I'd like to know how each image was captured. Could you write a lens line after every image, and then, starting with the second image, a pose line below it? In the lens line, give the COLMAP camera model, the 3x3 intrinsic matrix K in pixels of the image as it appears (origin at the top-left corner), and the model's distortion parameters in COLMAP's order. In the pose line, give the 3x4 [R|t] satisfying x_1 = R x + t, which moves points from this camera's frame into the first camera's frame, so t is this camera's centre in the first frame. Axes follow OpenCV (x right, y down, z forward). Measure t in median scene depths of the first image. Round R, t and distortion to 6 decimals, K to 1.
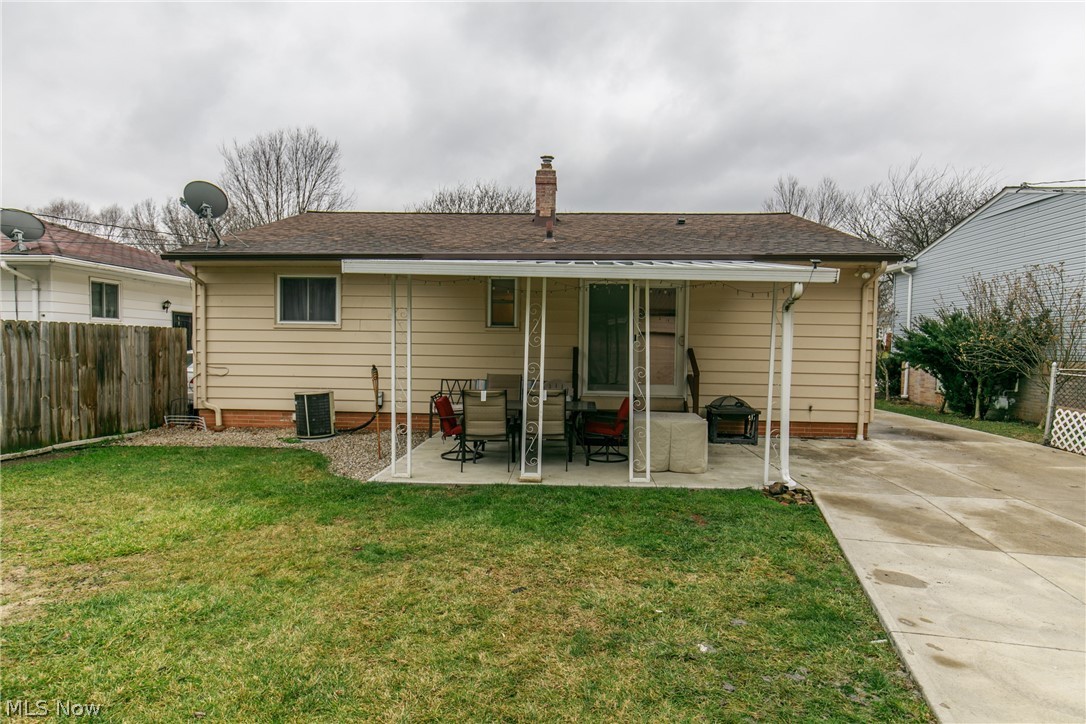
lens RADIAL K [[612.3, 0, 543.0], [0, 612.3, 362.0], [0, 0, 1]] dist [-0.001180, -0.000156]
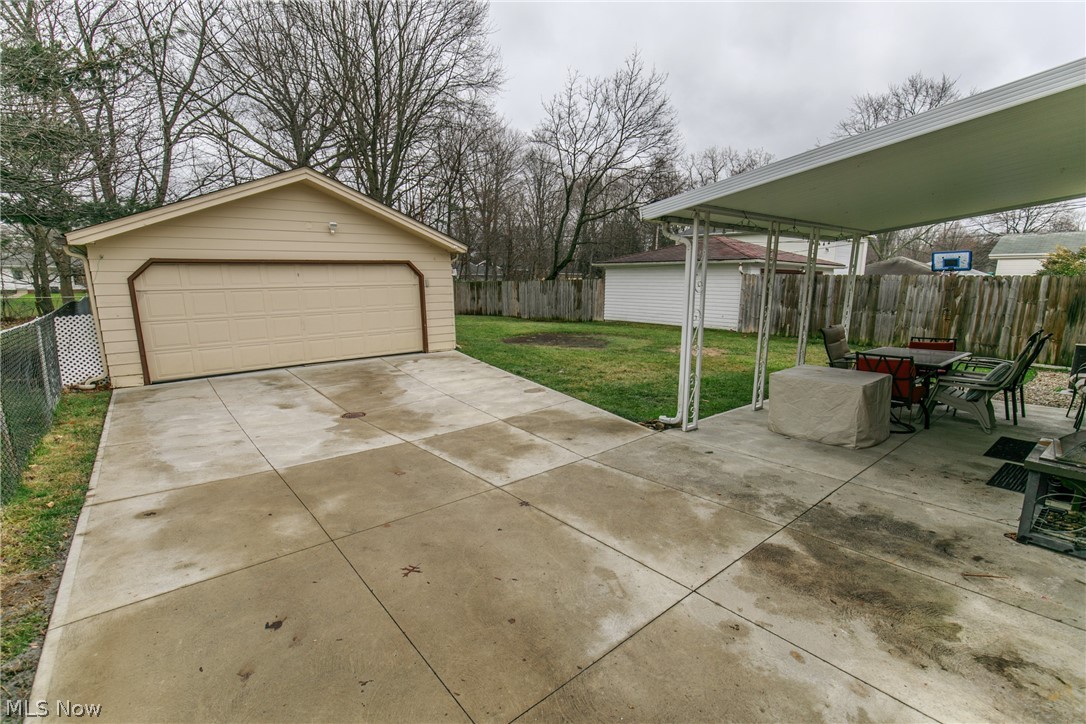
lens RADIAL K [[485.8, 0, 542.8], [0, 485.8, 371.3], [0, 0, 1]] dist [0.009232, -0.000177]
pose [[-0.710348, 0.114280, -0.694511, 0.849188], [-0.037366, 0.979217, 0.199345, -0.034086], [0.702858, 0.167556, -0.691315, 1.064682]]
